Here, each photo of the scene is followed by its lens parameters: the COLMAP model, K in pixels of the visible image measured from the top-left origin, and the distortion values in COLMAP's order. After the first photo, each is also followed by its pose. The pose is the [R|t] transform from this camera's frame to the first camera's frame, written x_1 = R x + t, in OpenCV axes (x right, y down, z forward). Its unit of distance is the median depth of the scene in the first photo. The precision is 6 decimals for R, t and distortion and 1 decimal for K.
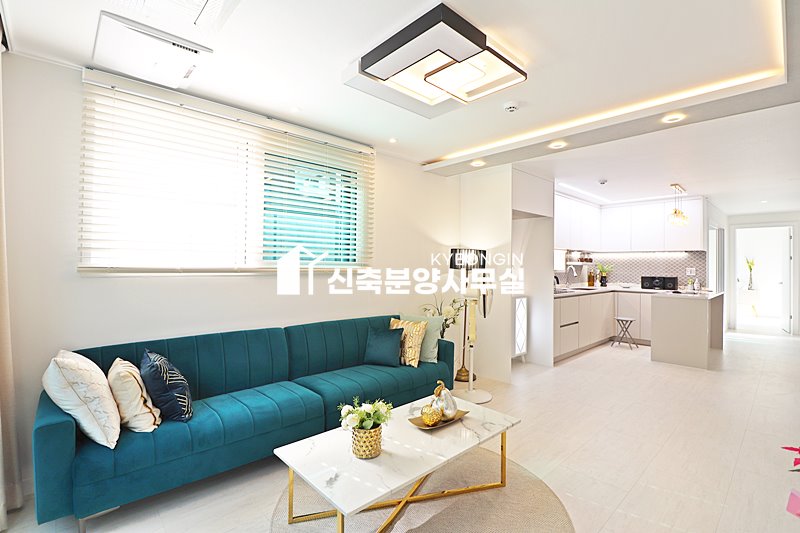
lens RADIAL K [[371.1, 0, 394.8], [0, 371.1, 266.7], [0, 0, 1]] dist [-0.004542, -0.010809]
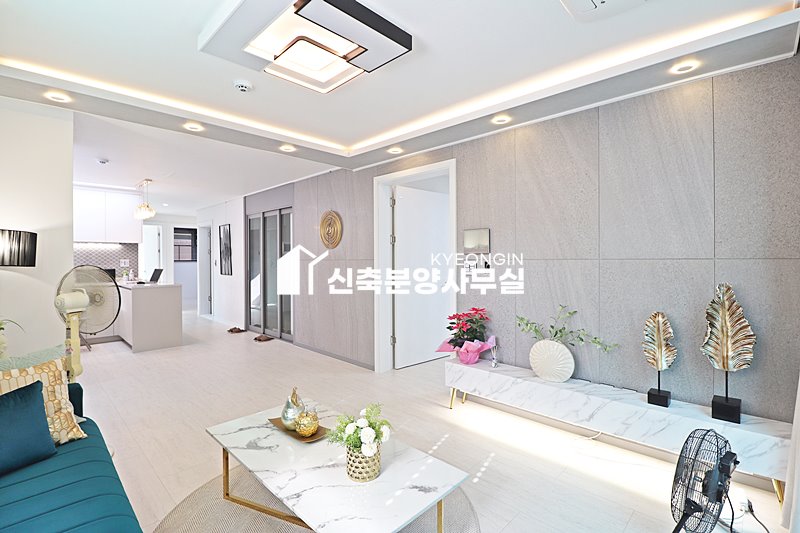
lens RADIAL K [[371.1, 0, 397.0], [0, 371.1, 263.3], [0, 0, 1]] dist [-0.004542, -0.010809]
pose [[-0.039198, -0.018499, 0.999060, -0.498915], [0.007249, 0.999797, 0.018797, -0.000320], [-0.999205, 0.007979, -0.039056, 0.508969]]
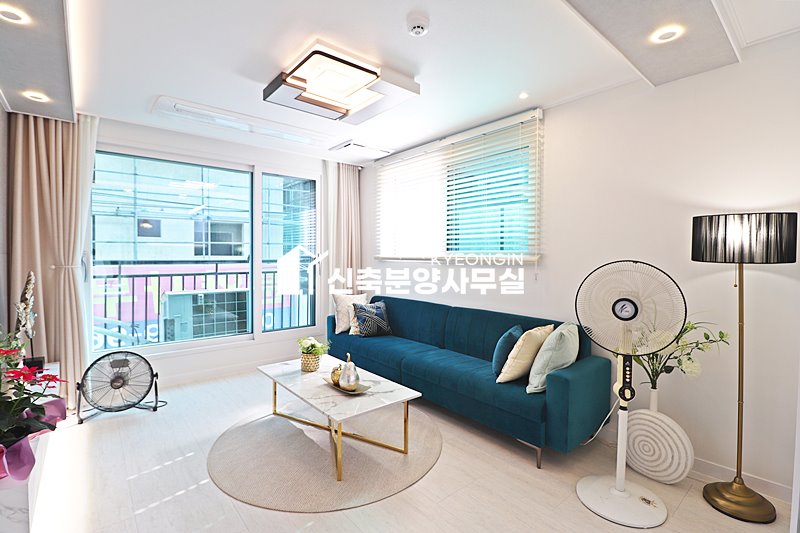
lens RADIAL K [[371.1, 0, 399.2], [0, 371.1, 265.7], [0, 0, 1]] dist [-0.004542, -0.010809]
pose [[-0.044476, 0.014367, -0.998907, 0.805247], [-0.007455, 0.999864, 0.014712, 0.013307], [0.998983, 0.008101, -0.044362, 0.777926]]
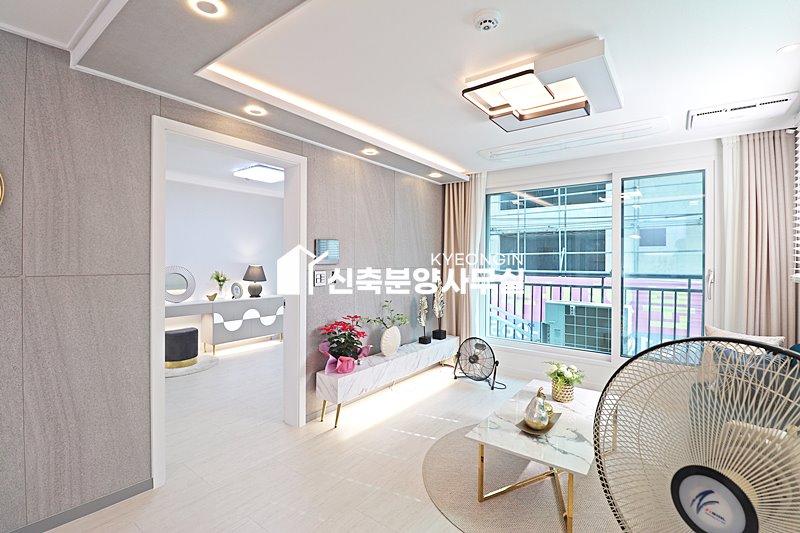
lens RADIAL K [[371.1, 0, 398.3], [0, 371.1, 262.0], [0, 0, 1]] dist [-0.004542, -0.010809]
pose [[-0.985339, -0.015873, -0.169867, 0.437347], [-0.017360, 0.999823, 0.007273, -0.020779], [0.169722, 0.010115, -0.985440, 1.242855]]
